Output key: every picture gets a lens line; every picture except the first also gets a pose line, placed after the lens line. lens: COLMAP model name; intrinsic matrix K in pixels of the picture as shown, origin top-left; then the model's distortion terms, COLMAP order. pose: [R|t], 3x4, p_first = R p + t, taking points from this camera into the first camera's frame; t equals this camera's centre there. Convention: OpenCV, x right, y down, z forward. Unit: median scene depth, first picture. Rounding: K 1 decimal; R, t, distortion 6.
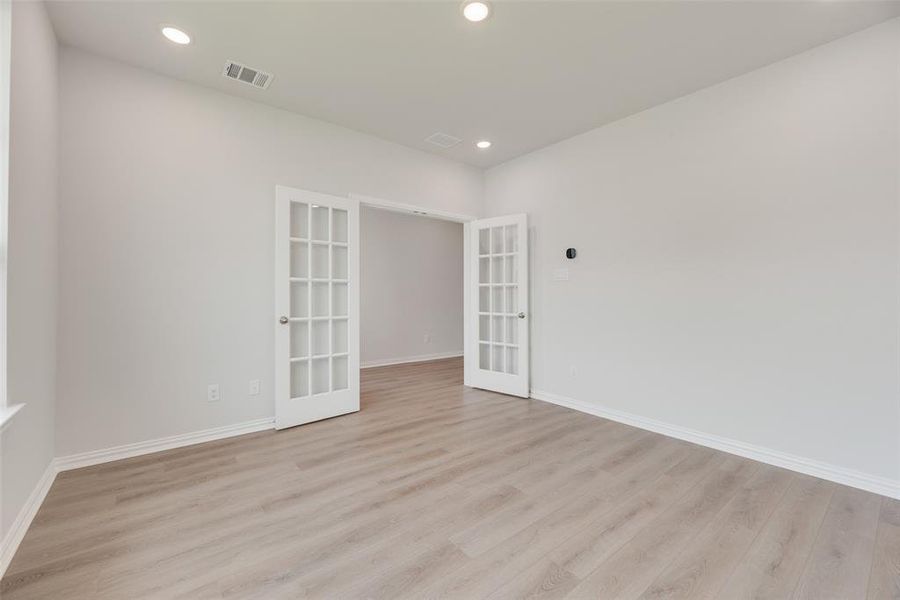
lens RADIAL K [[367.0, 0, 451.6], [0, 367.0, 298.2], [0, 0, 1]] dist [0.004708, -0.001484]
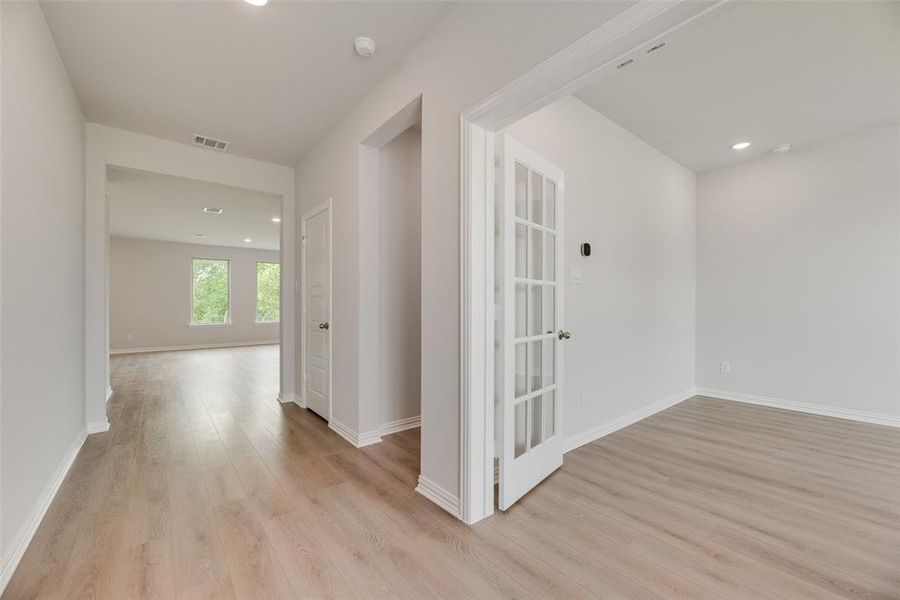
lens RADIAL K [[367.0, 0, 452.0], [0, 367.0, 301.8], [0, 0, 1]] dist [0.004708, -0.001484]
pose [[-0.017760, -0.002597, 0.999839, -0.577195], [0.004917, 0.999984, 0.002685, -0.016028], [-0.999830, 0.004964, -0.017747, 1.618462]]
